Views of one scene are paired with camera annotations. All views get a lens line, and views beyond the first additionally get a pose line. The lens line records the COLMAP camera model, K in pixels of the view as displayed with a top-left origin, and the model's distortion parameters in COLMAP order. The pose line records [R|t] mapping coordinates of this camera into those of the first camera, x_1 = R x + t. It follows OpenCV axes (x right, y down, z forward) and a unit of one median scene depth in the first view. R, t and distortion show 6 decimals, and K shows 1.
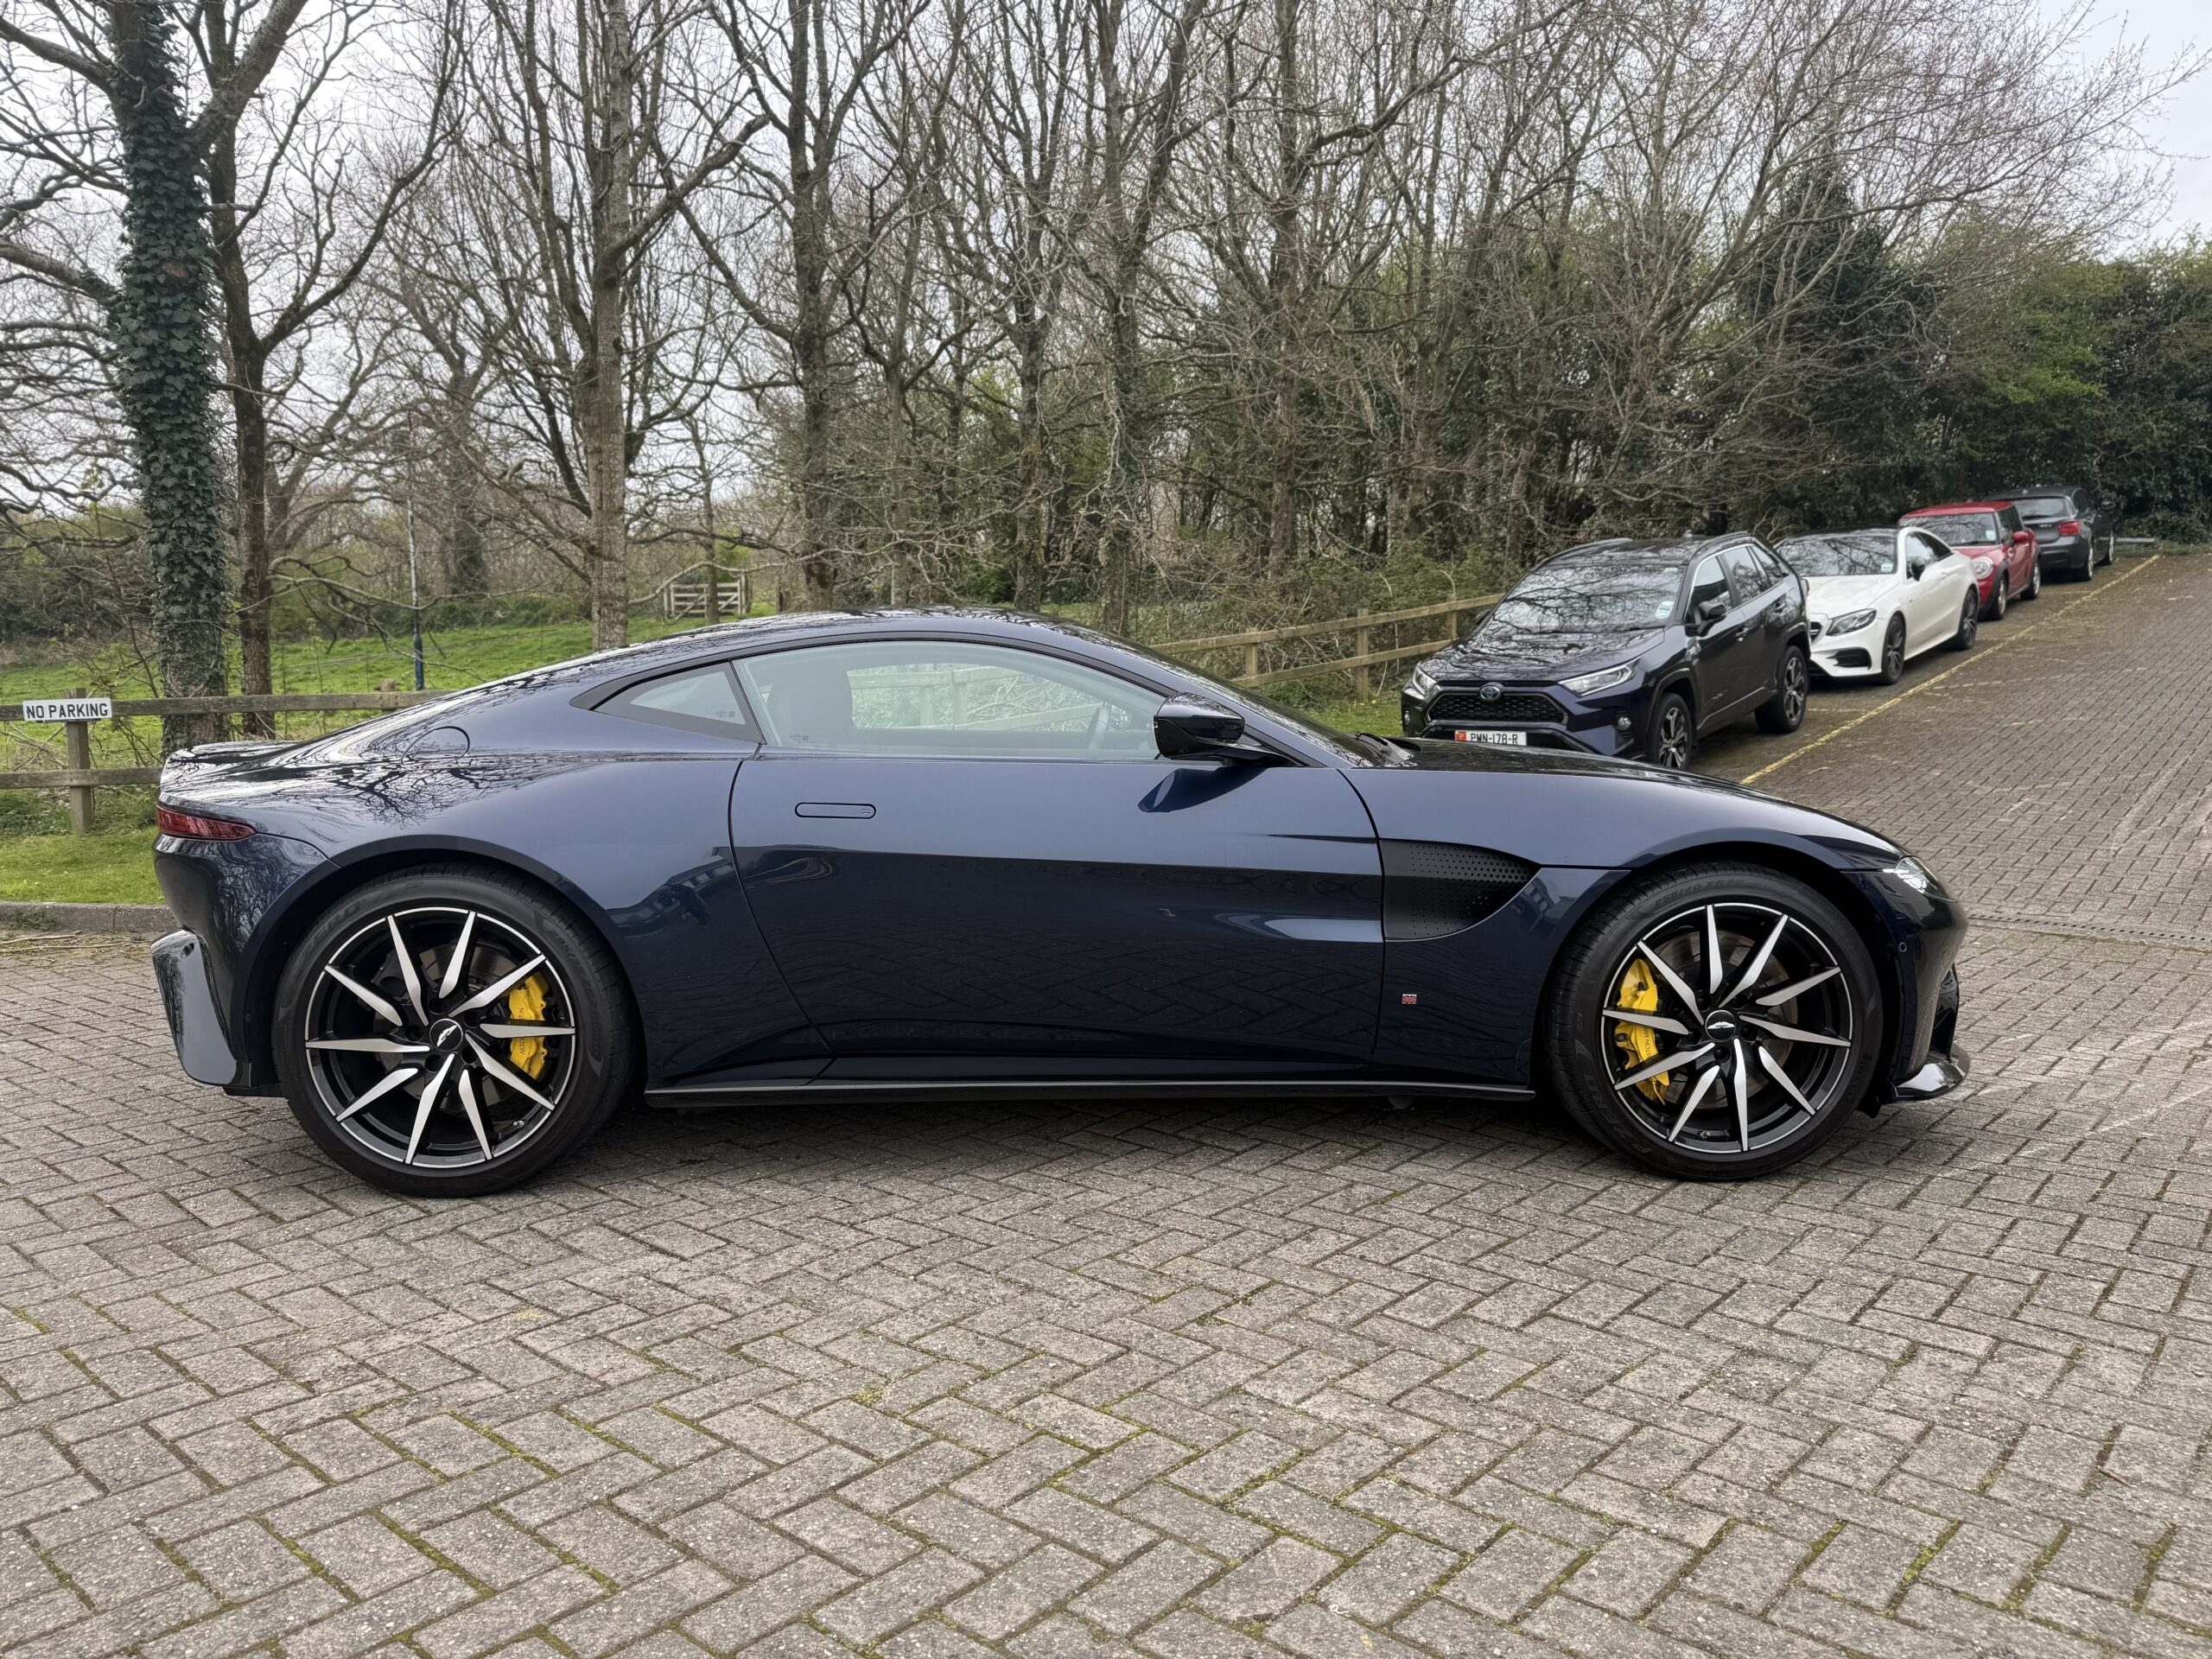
lens RADIAL K [[1585.5, 0, 1085.3], [0, 1585.5, 826.7], [0, 0, 1]] dist [0.069998, -0.104803]
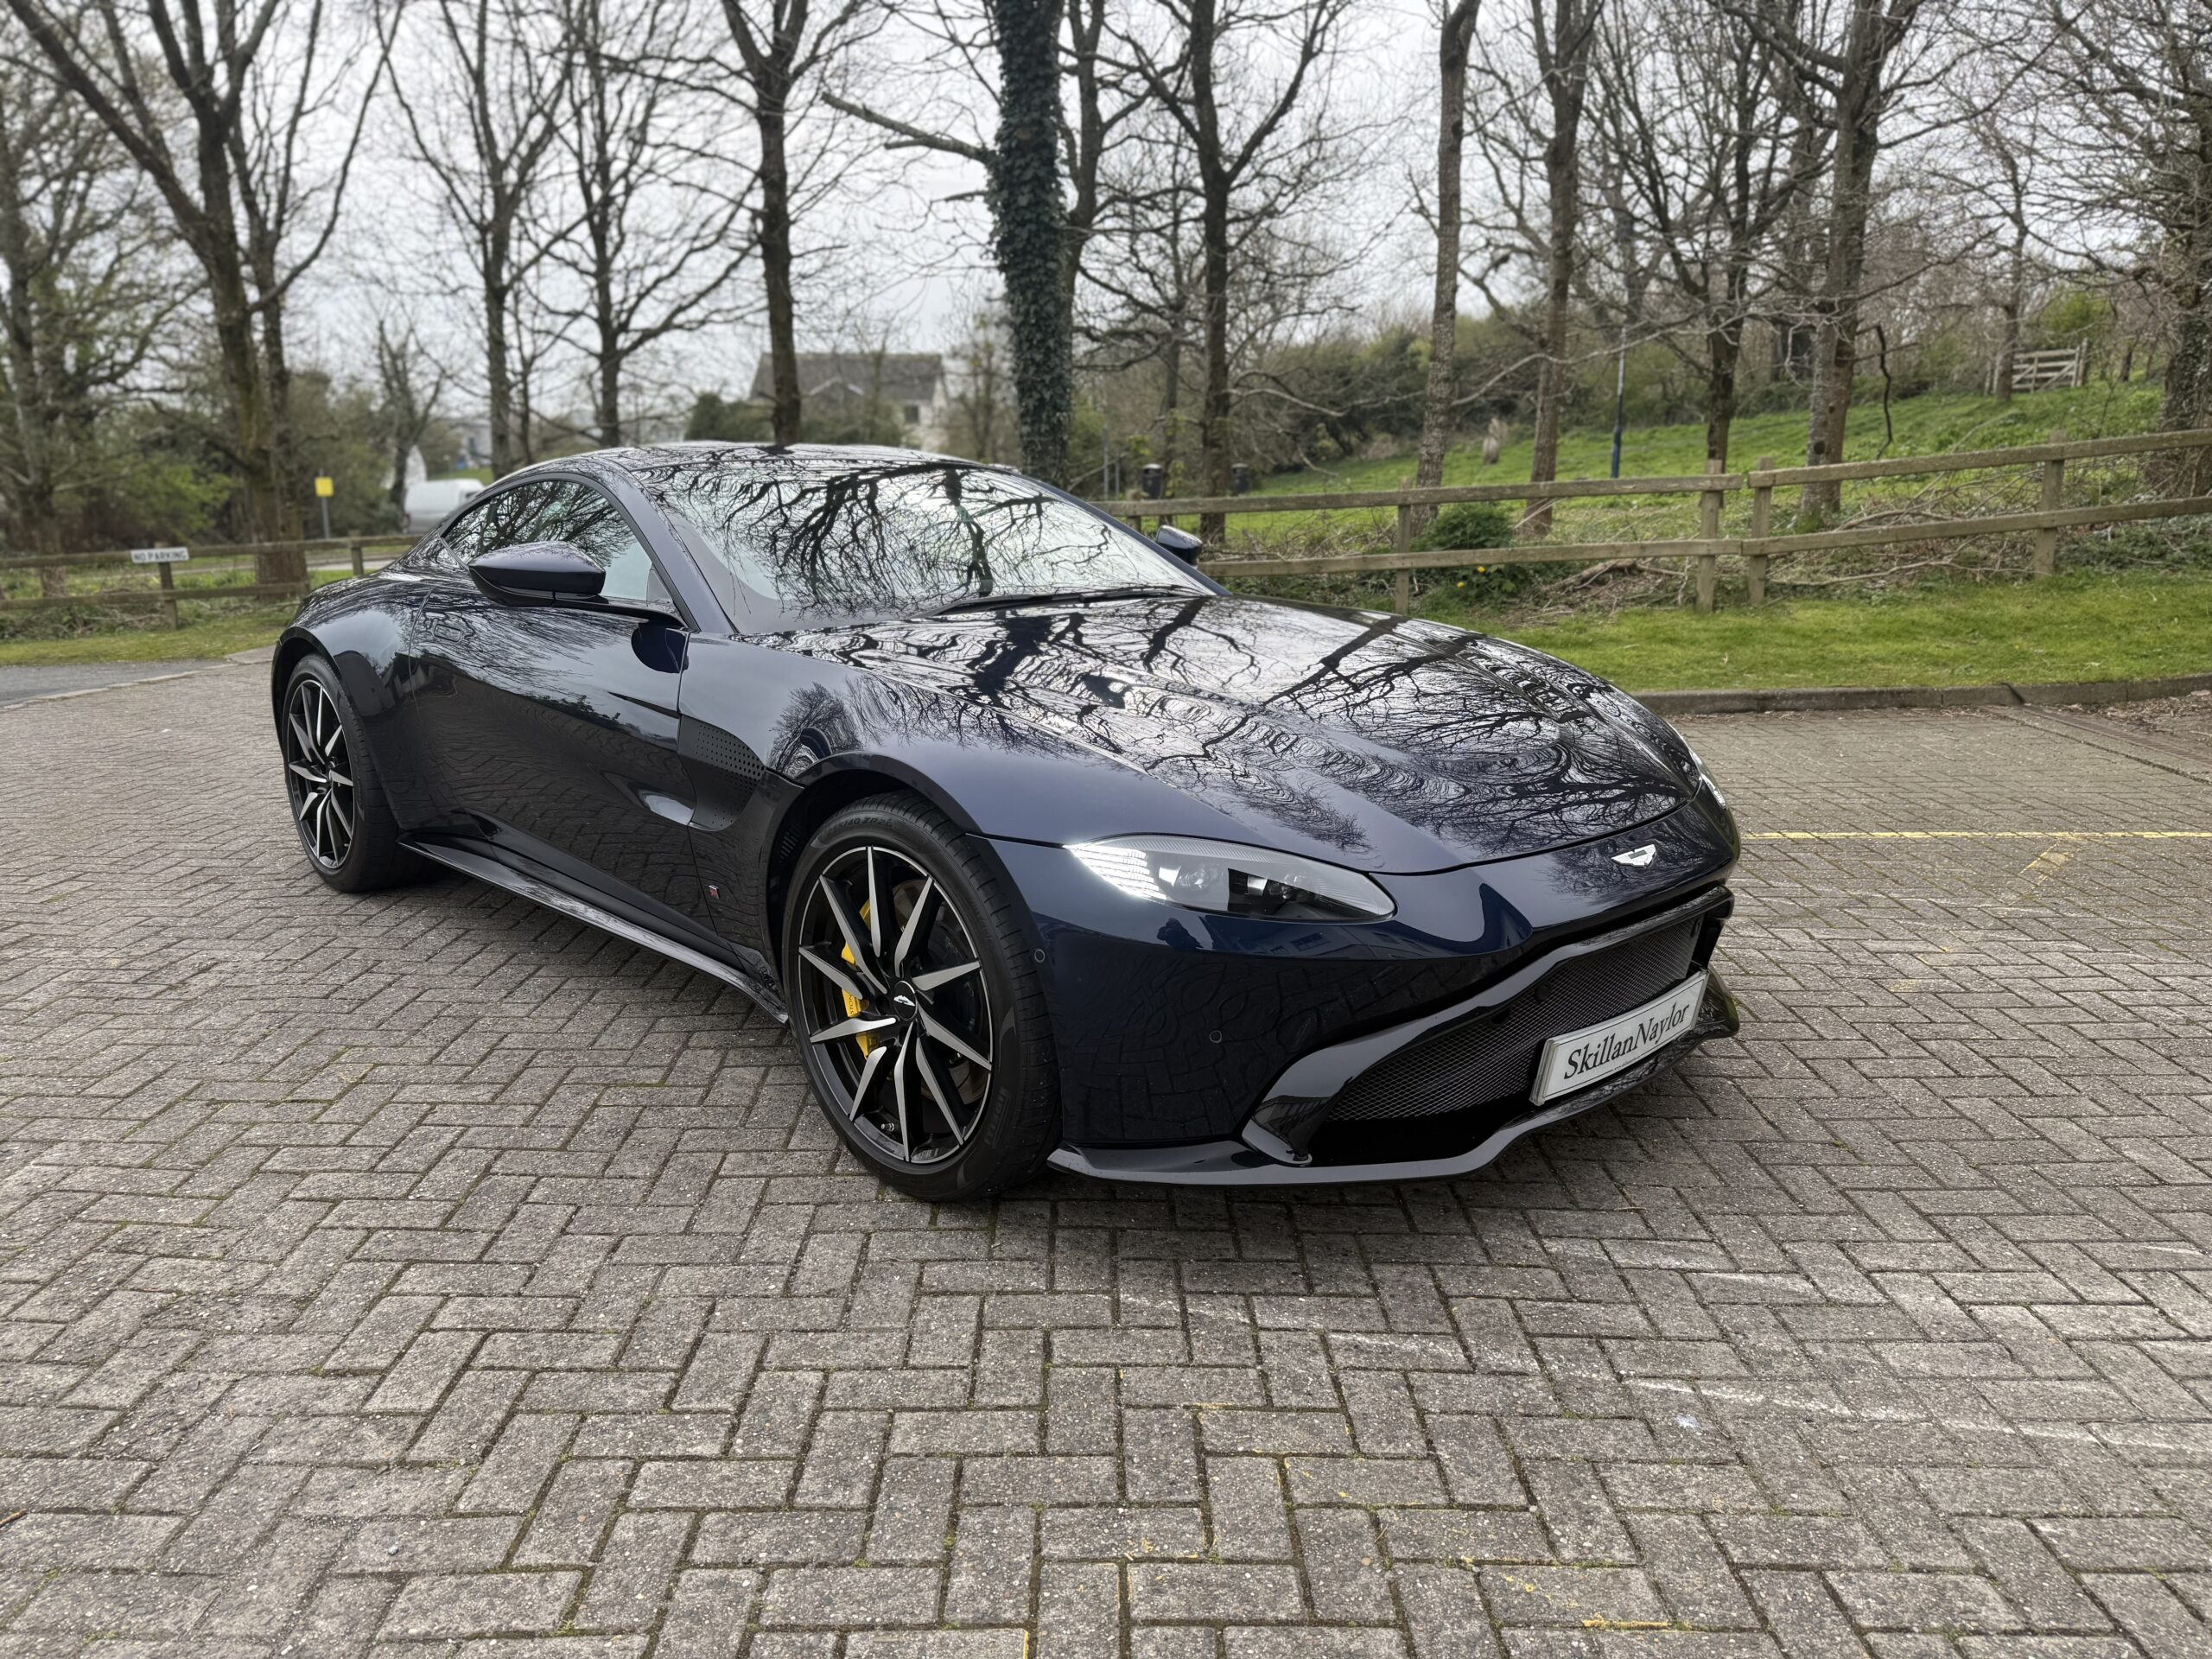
lens RADIAL K [[1585.5, 0, 1085.3], [0, 1585.5, 826.7], [0, 0, 1]] dist [0.069998, -0.104803]
pose [[0.656695, 0.170737, -0.734575, 1.059043], [-0.072262, 0.983800, 0.164063, -0.097302], [0.750686, -0.054658, 0.658394, 0.589411]]
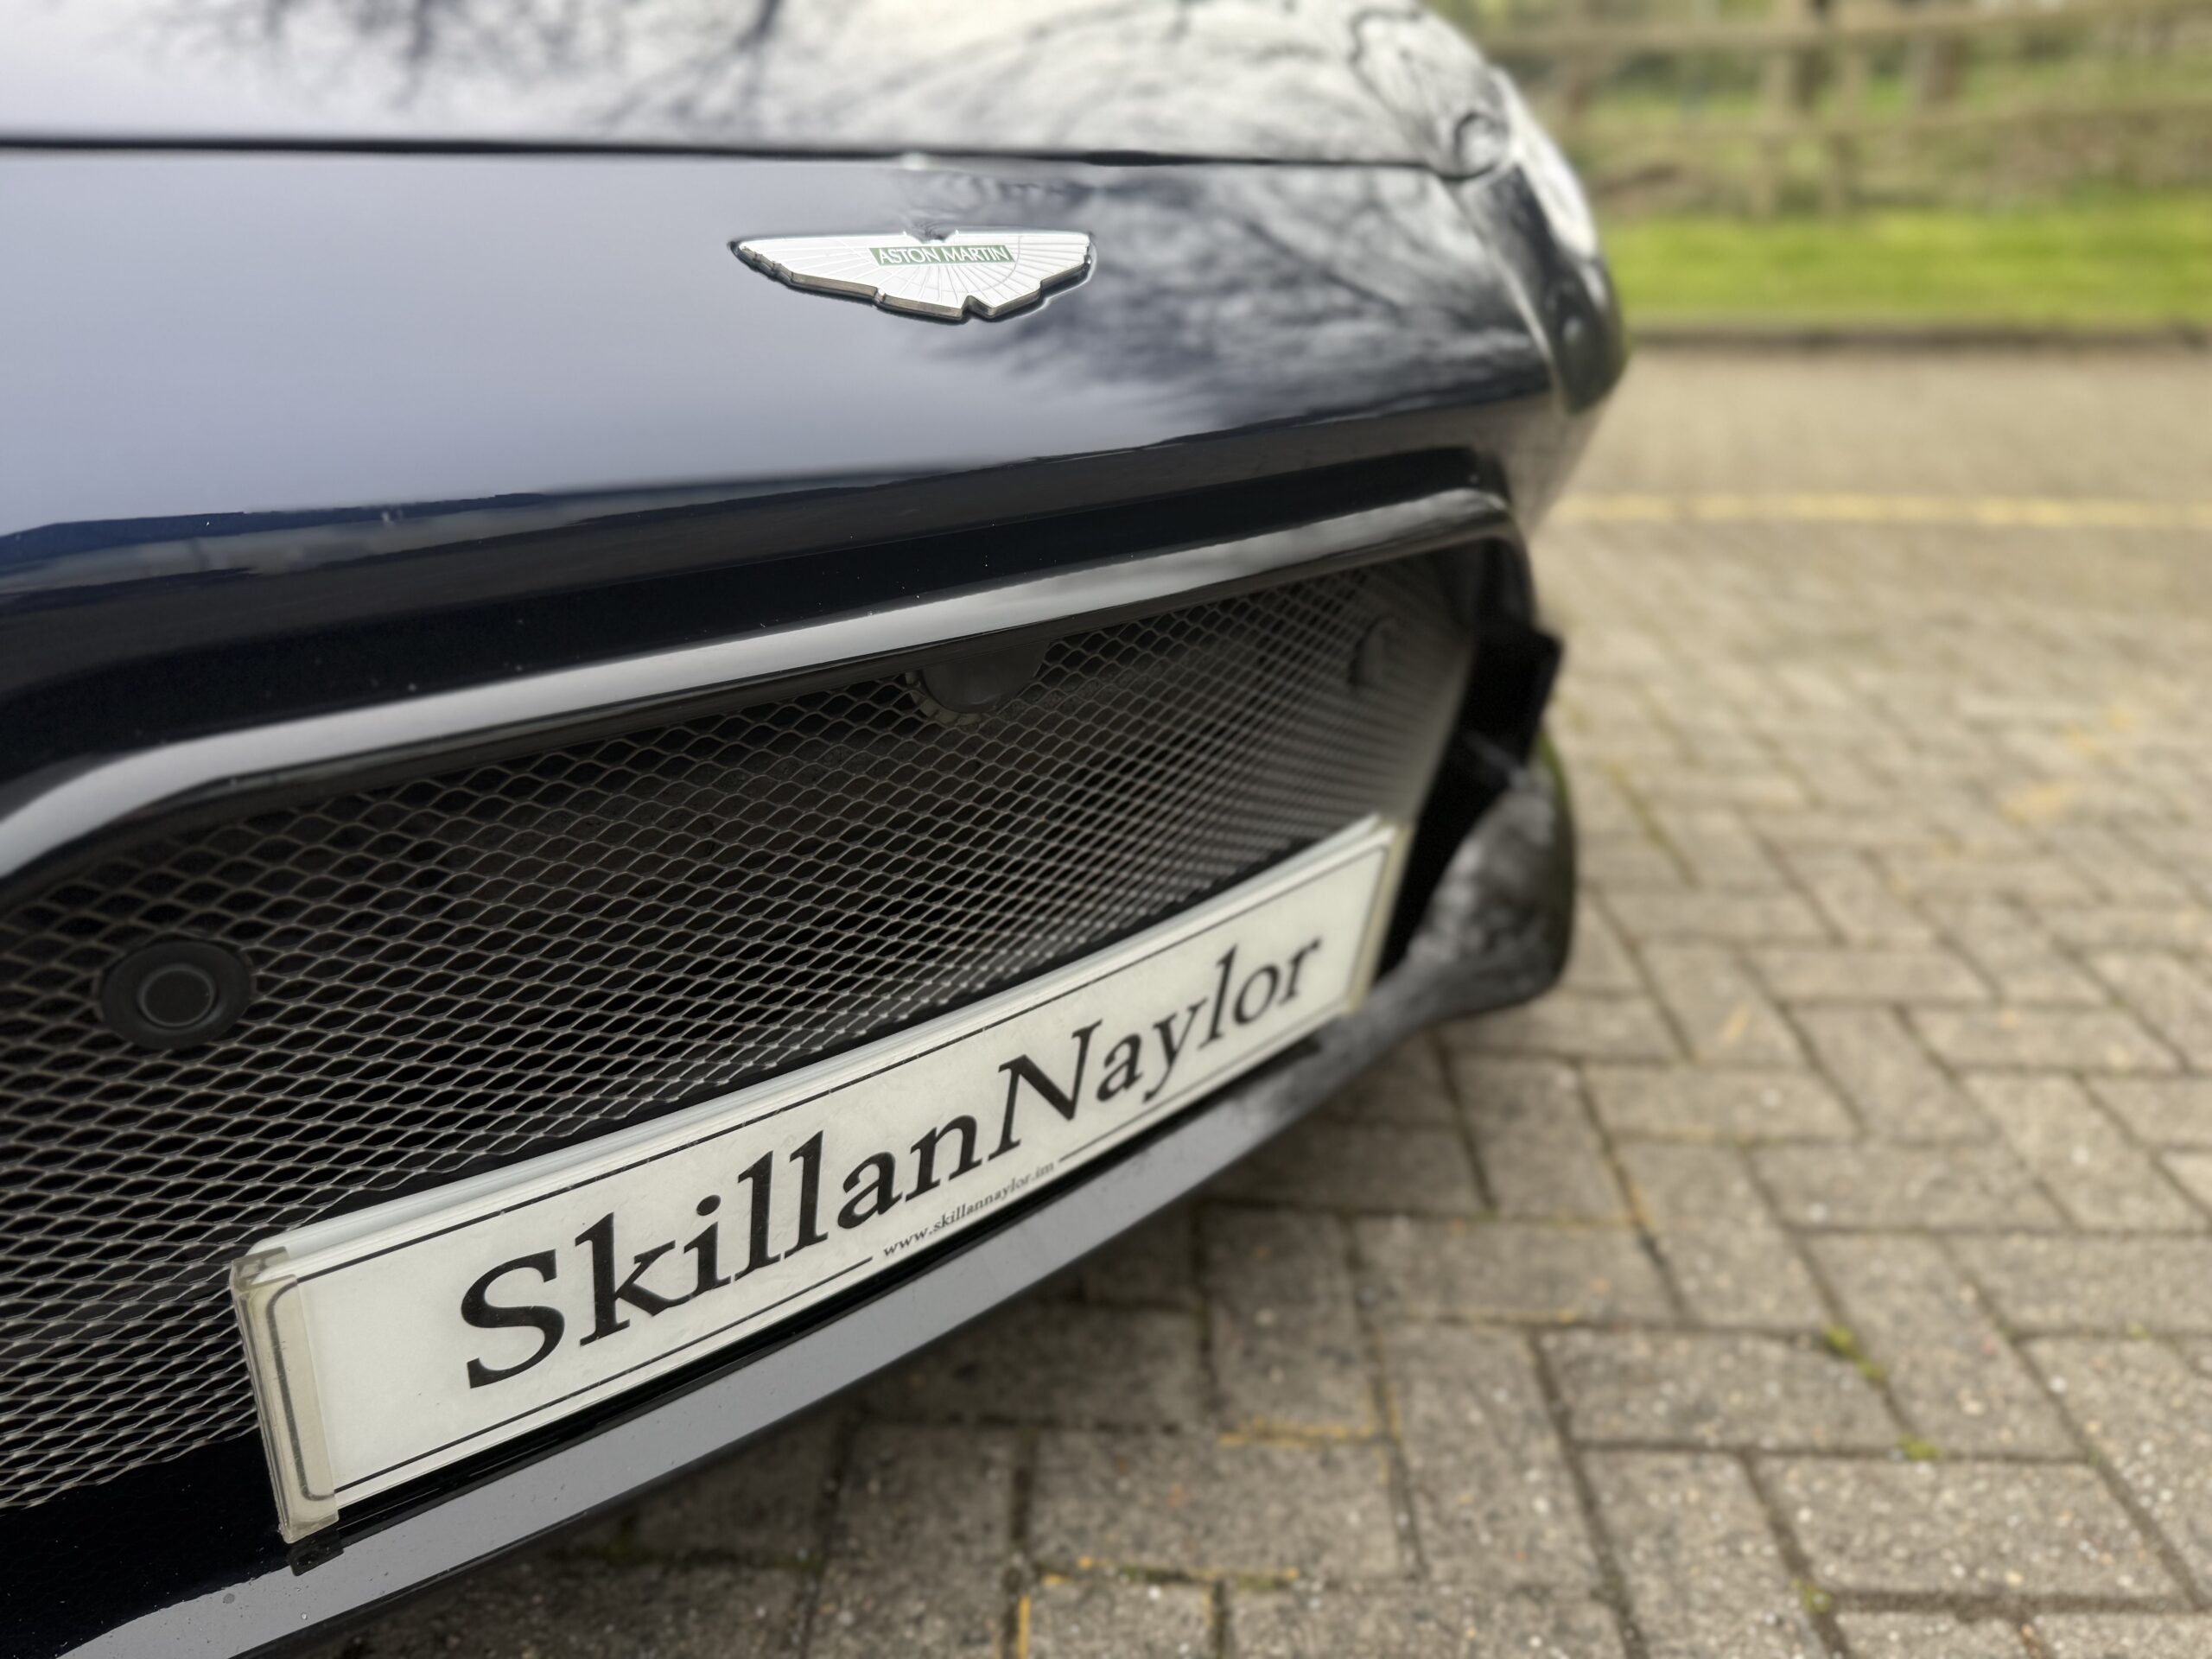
lens RADIAL K [[1536.8, 0, 1084.5], [0, 1536.8, 836.6], [0, 0, 1]] dist [0.082592, -0.144483]
pose [[0.621944, 0.309525, -0.719291, 0.789582], [-0.078707, 0.938621, 0.335852, 0.029332], [0.779096, -0.152268, 0.608132, 1.239760]]
